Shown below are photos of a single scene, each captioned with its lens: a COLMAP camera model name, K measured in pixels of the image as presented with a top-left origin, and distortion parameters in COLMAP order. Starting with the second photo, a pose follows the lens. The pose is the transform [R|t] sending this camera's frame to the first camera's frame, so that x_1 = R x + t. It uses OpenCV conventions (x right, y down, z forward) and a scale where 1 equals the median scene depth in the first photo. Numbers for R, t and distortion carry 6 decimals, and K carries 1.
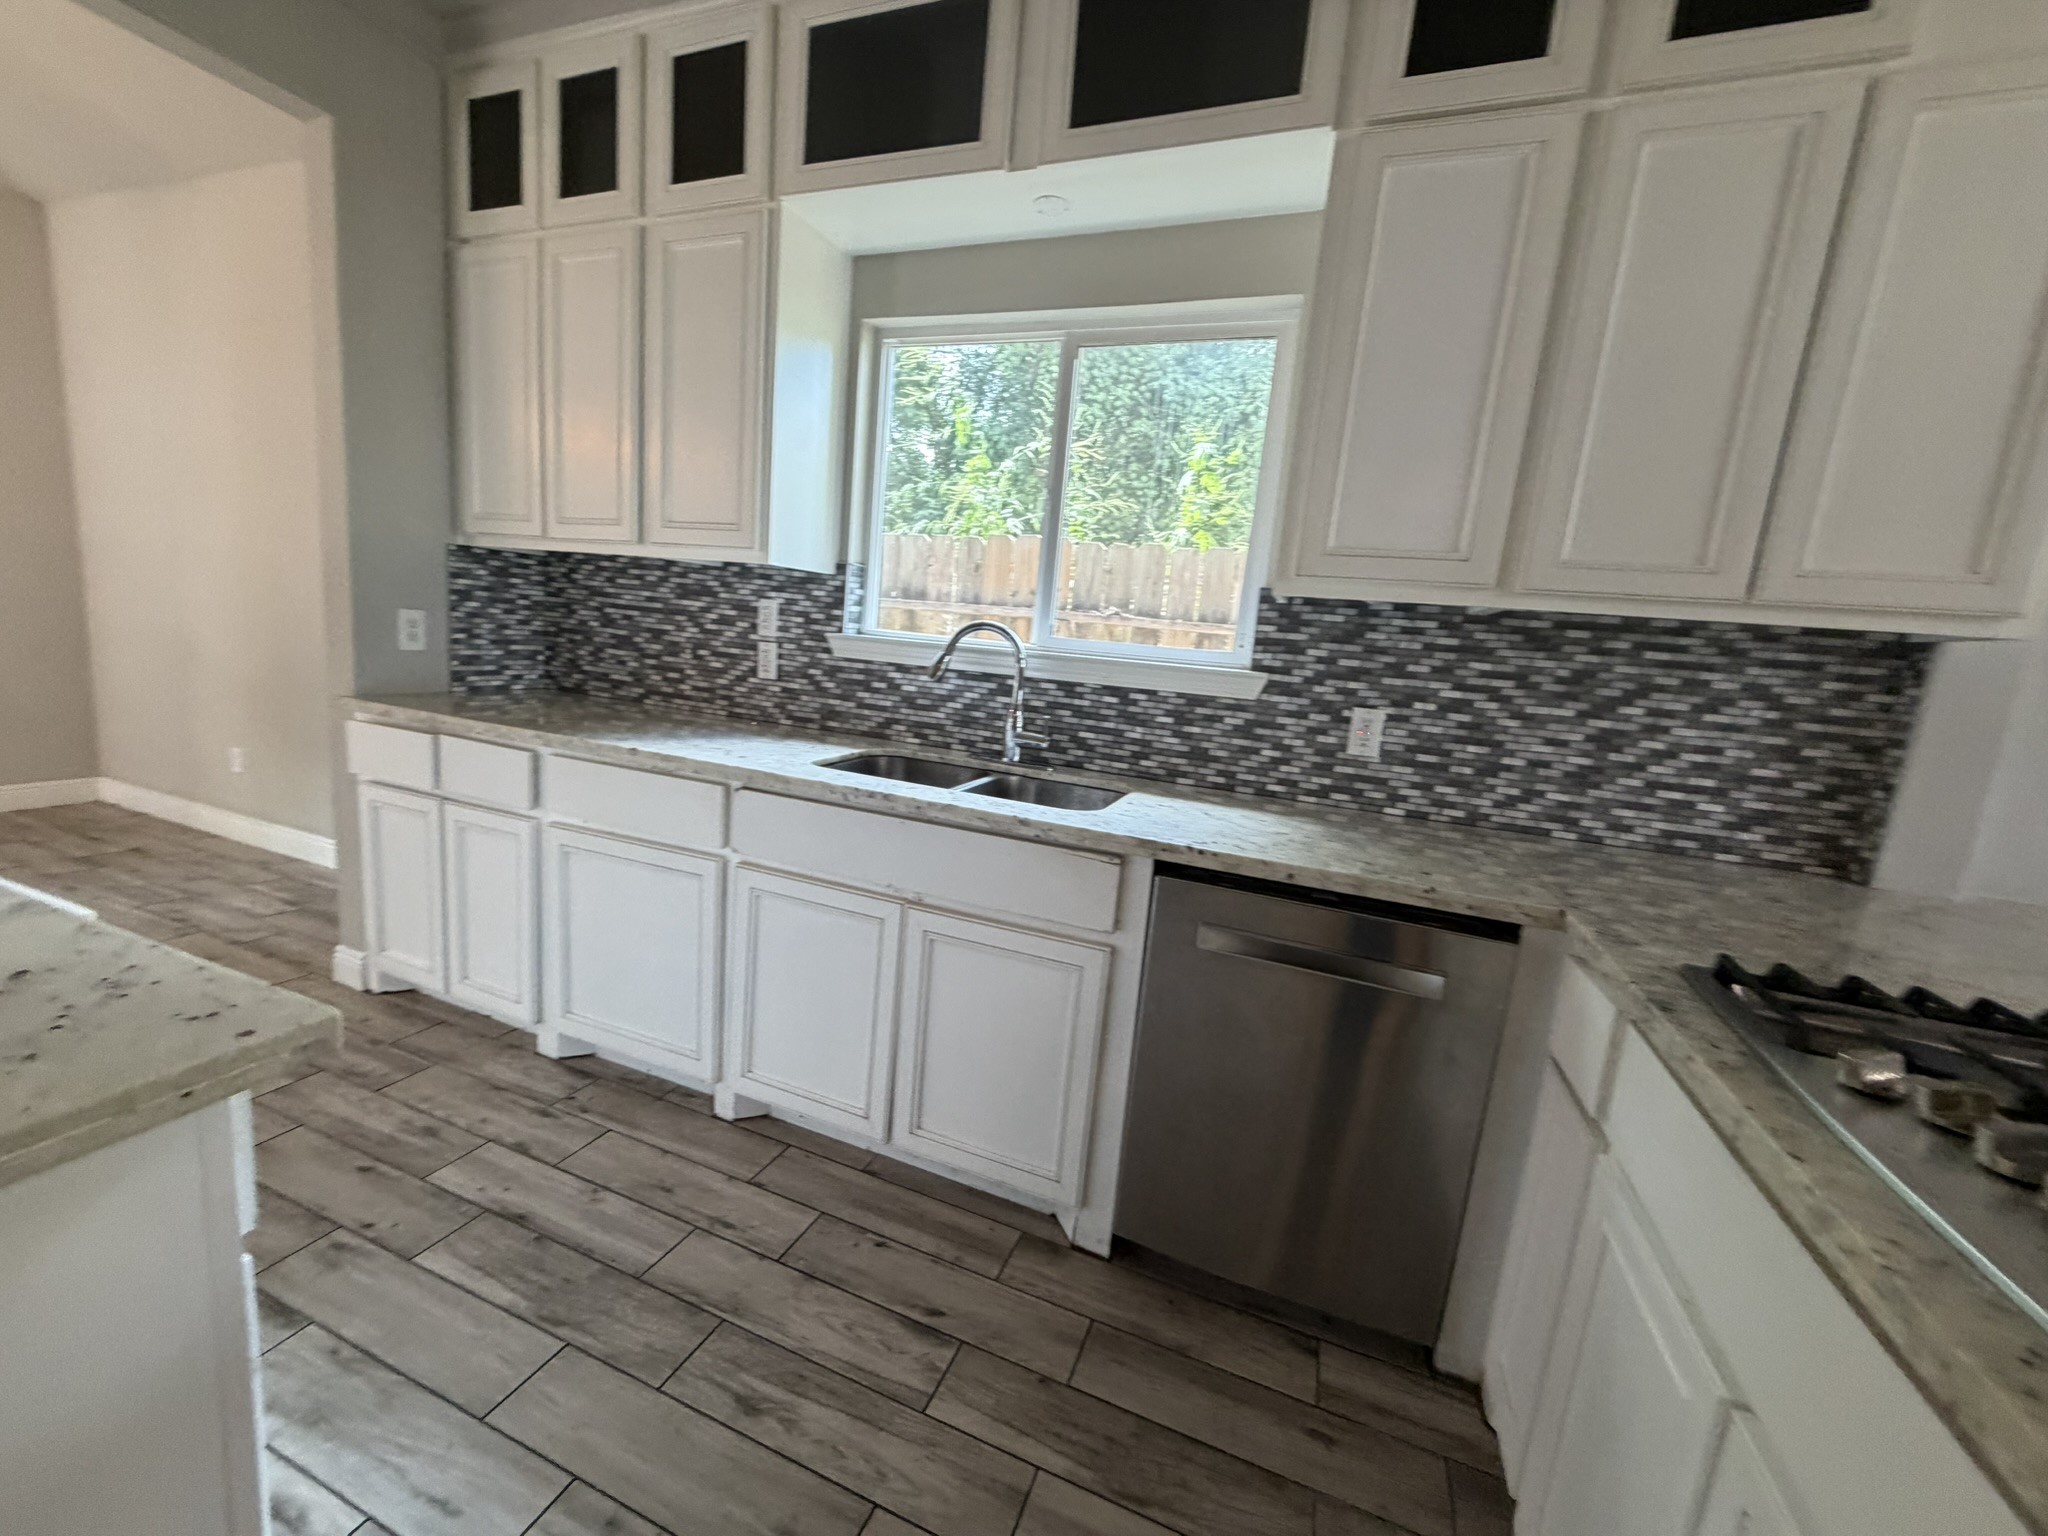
lens RADIAL K [[816.8, 0, 1018.6], [0, 816.8, 771.6], [0, 0, 1]] dist [0.001100, -0.000182]
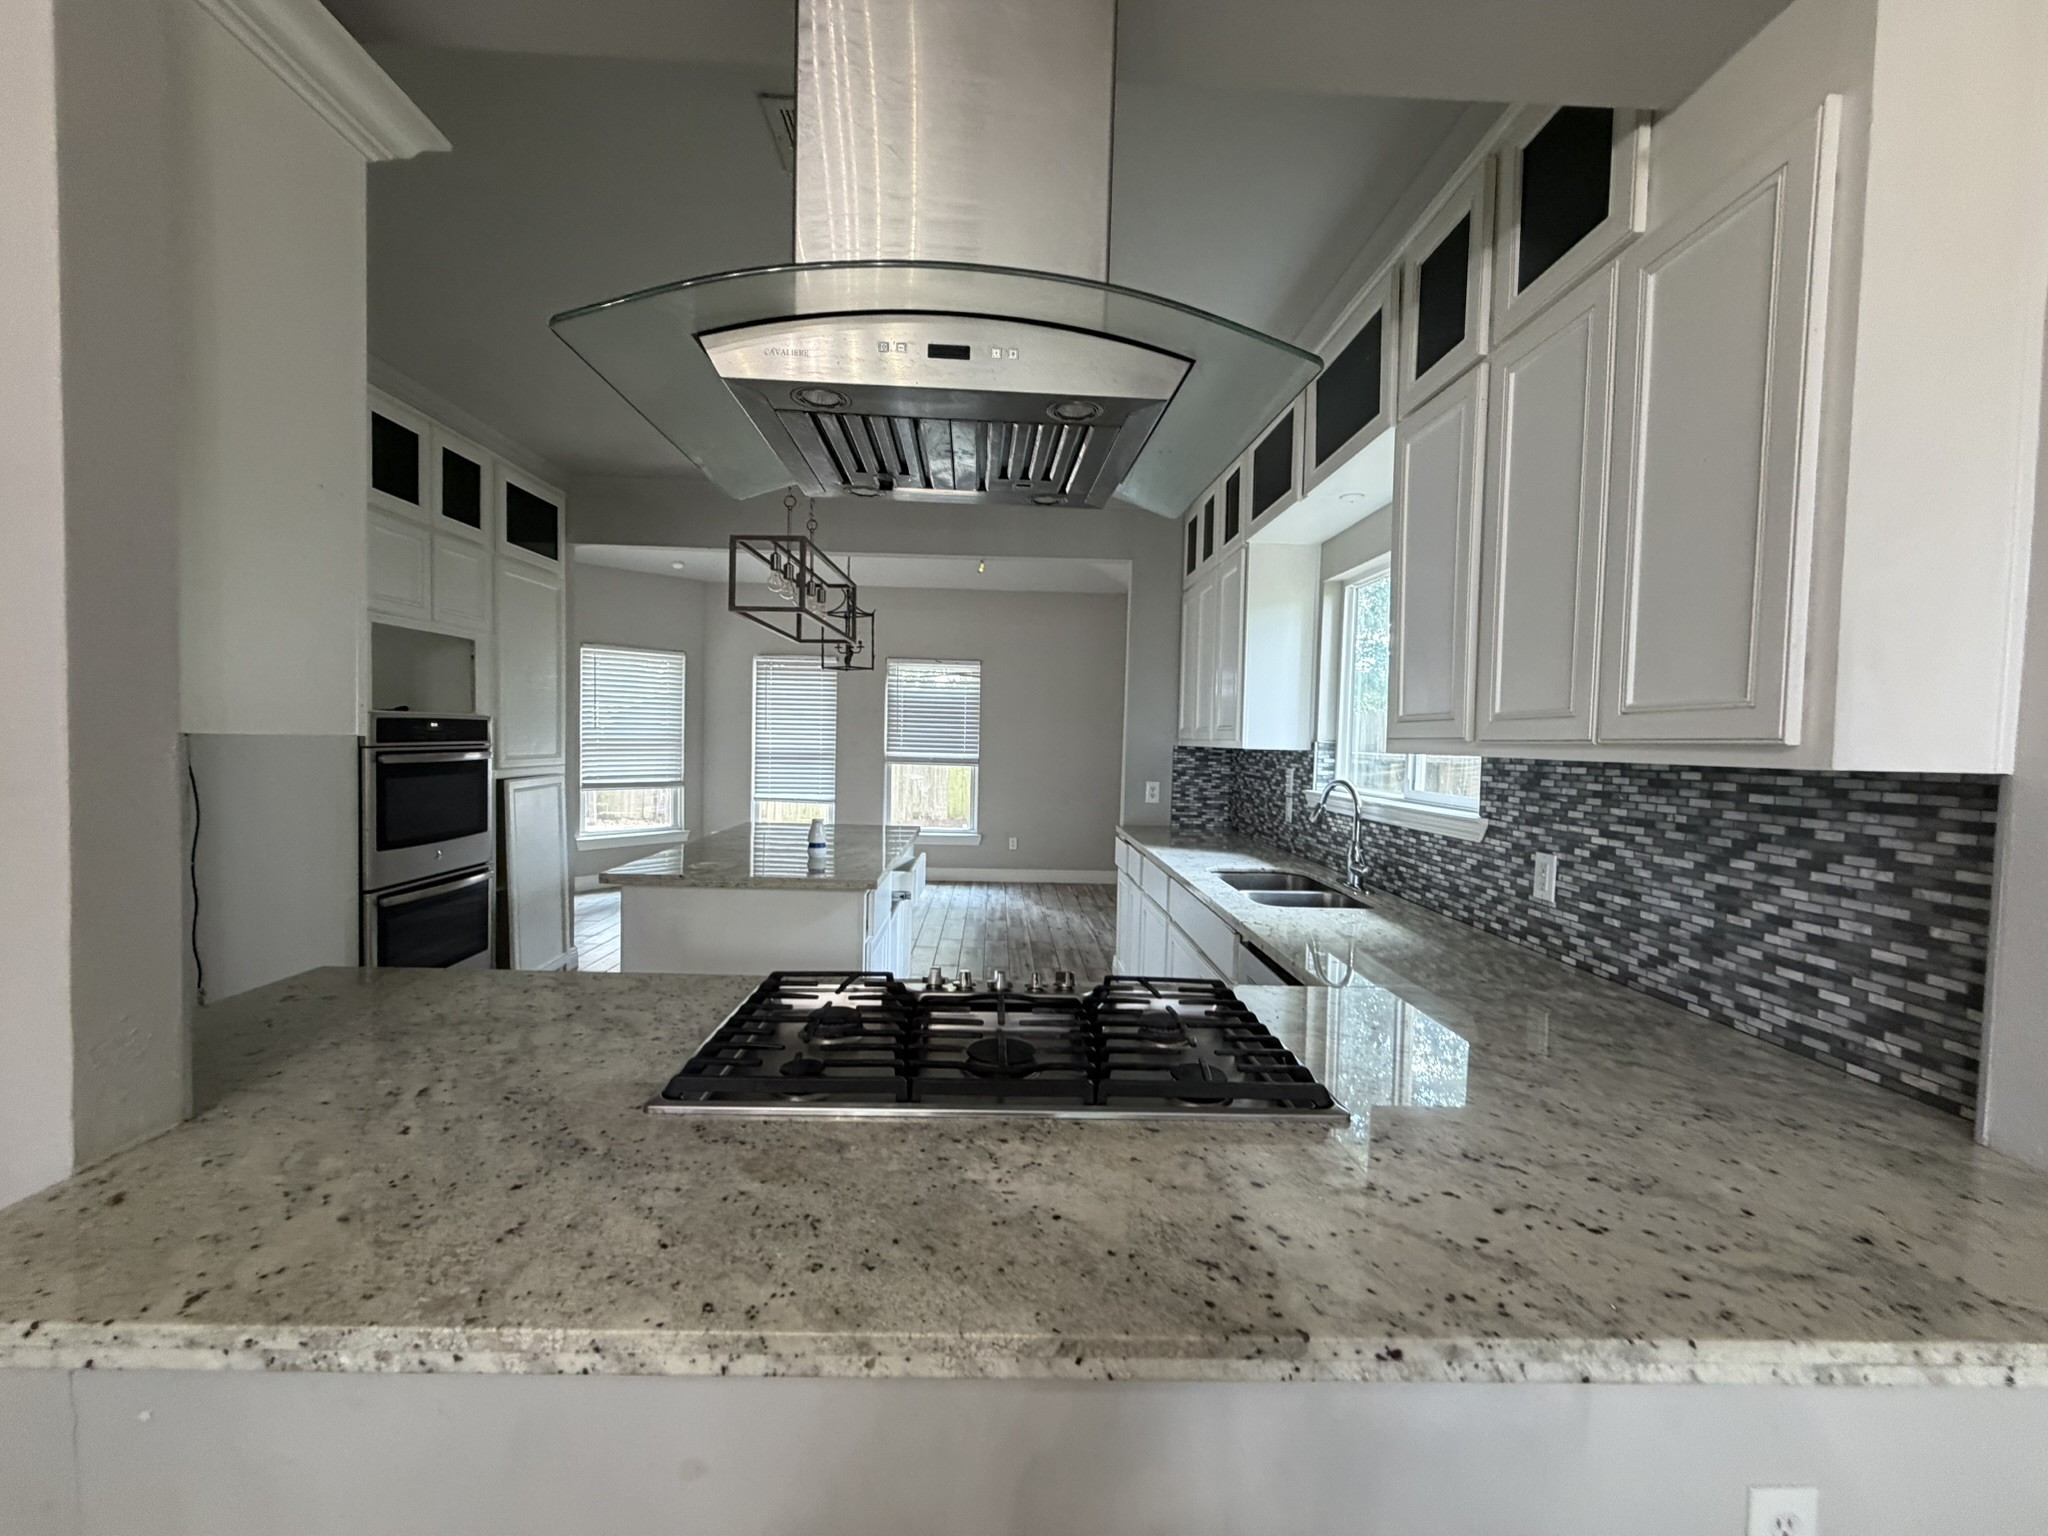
lens RADIAL K [[816.8, 0, 1014.8], [0, 816.8, 773.9], [0, 0, 1]] dist [0.001100, -0.000182]
pose [[0.386066, -0.034958, -0.921809, 1.077706], [-0.147948, 0.983999, -0.099279, 0.023845], [0.910530, 0.174708, 0.374716, -0.005558]]
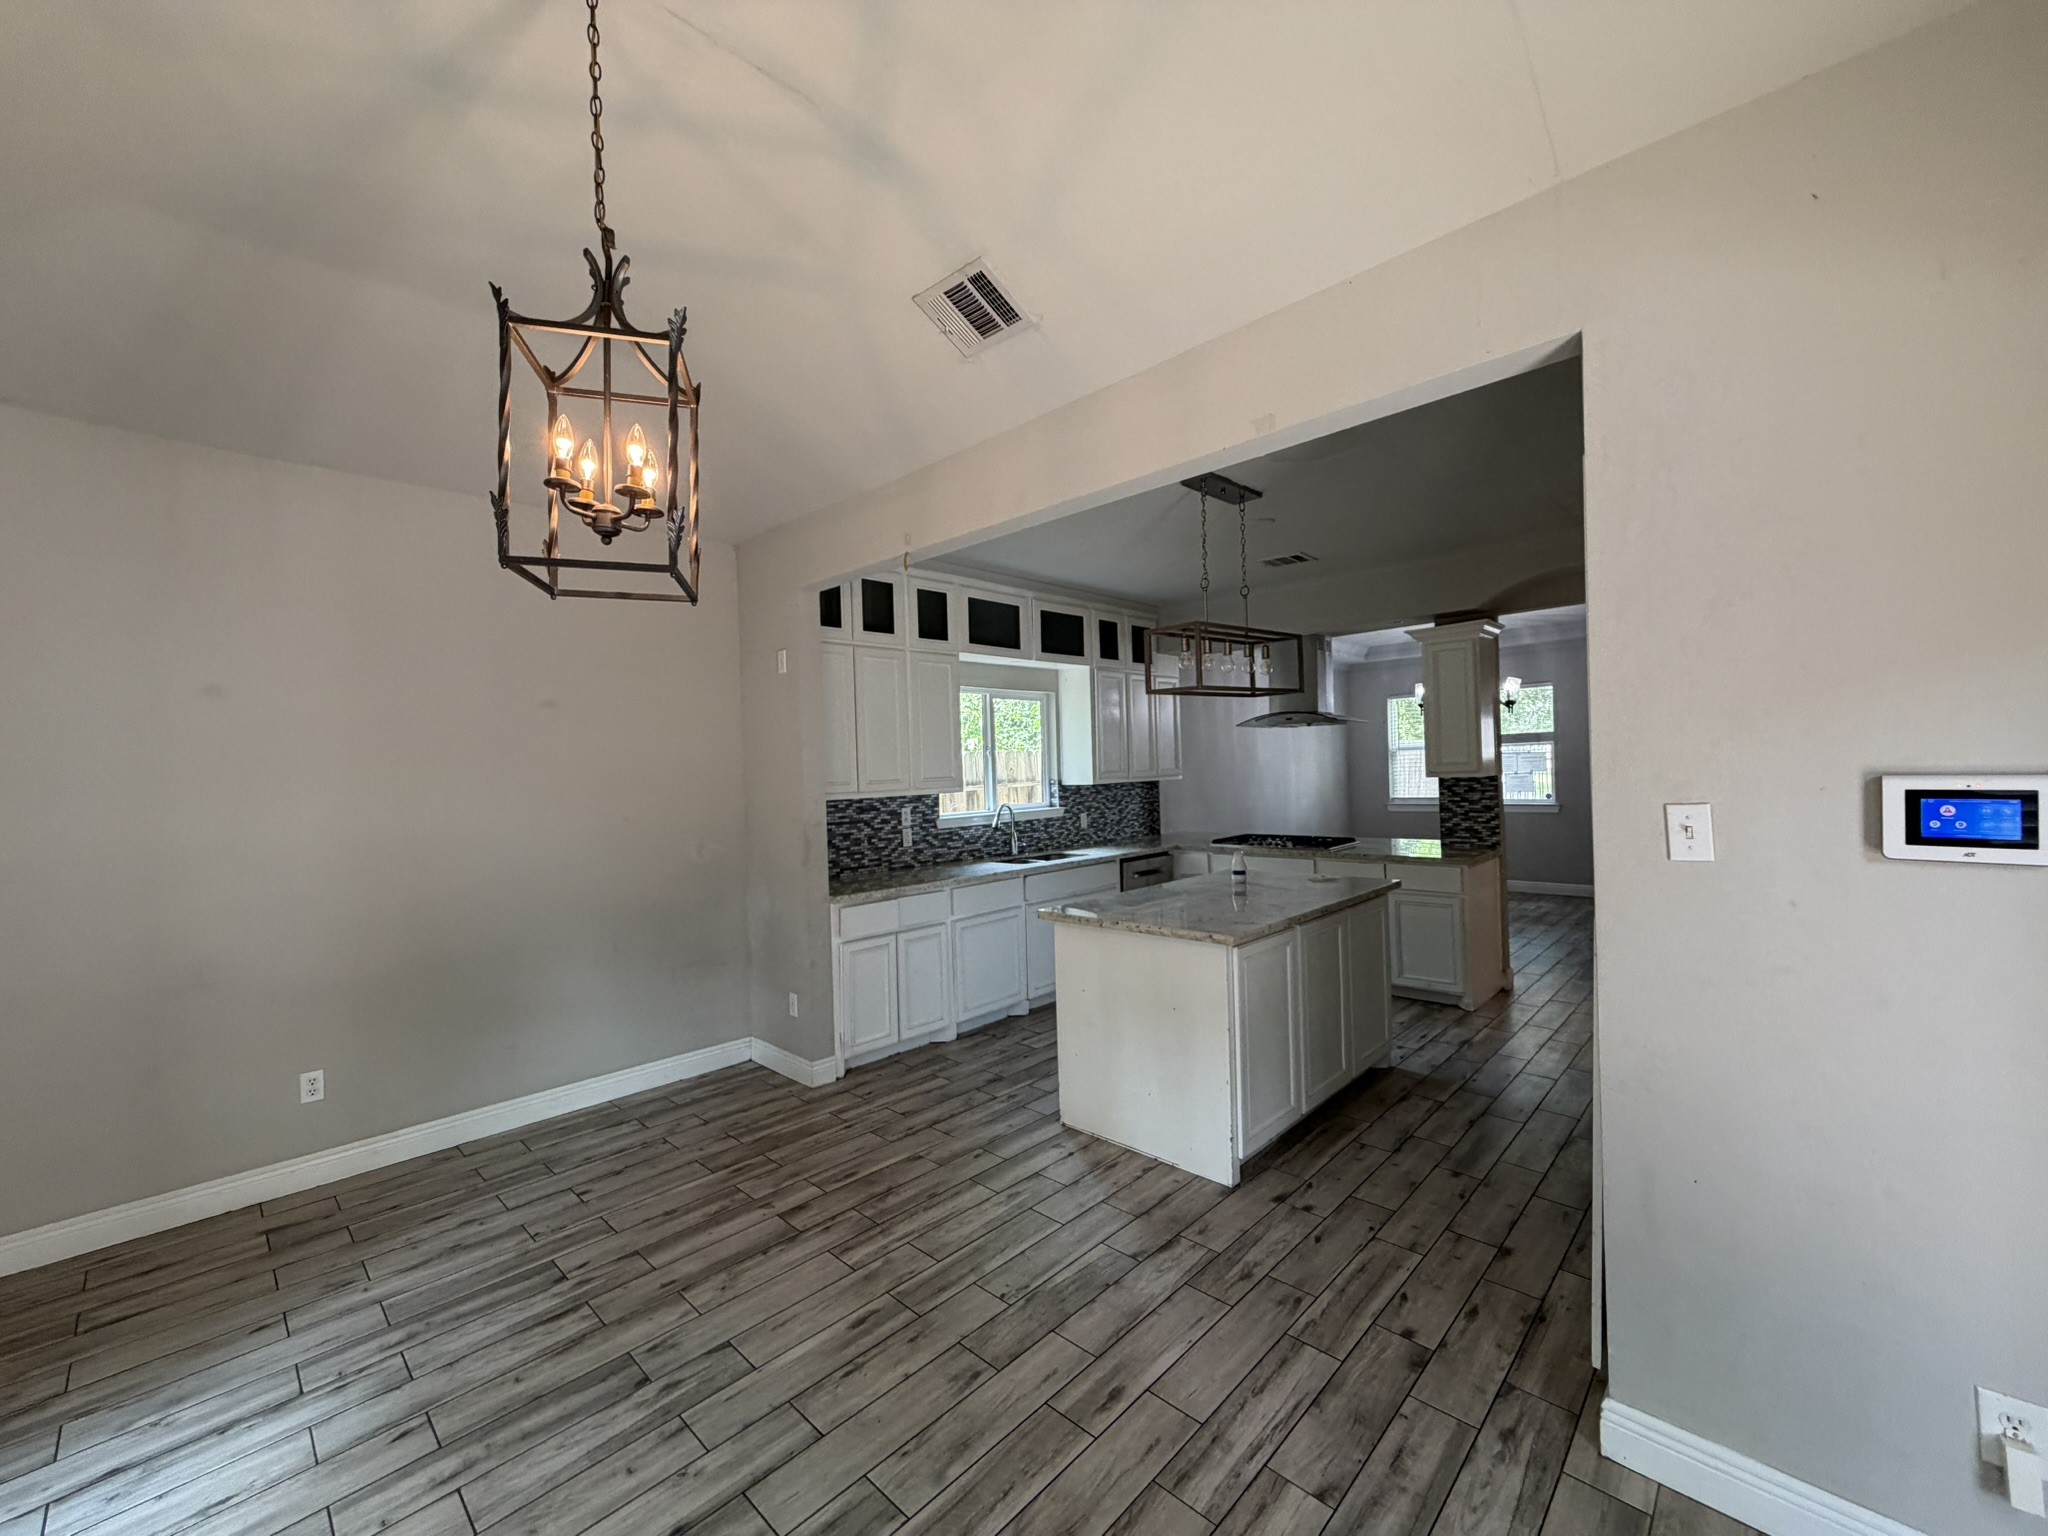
lens RADIAL K [[816.8, 0, 1023.4], [0, 816.8, 760.6], [0, 0, 1]] dist [0.001100, -0.000182]
pose [[0.381540, -0.091965, 0.919766, -2.579843], [0.212936, 0.977021, 0.009359, -0.353536], [-0.899492, 0.192281, 0.392355, -0.111344]]
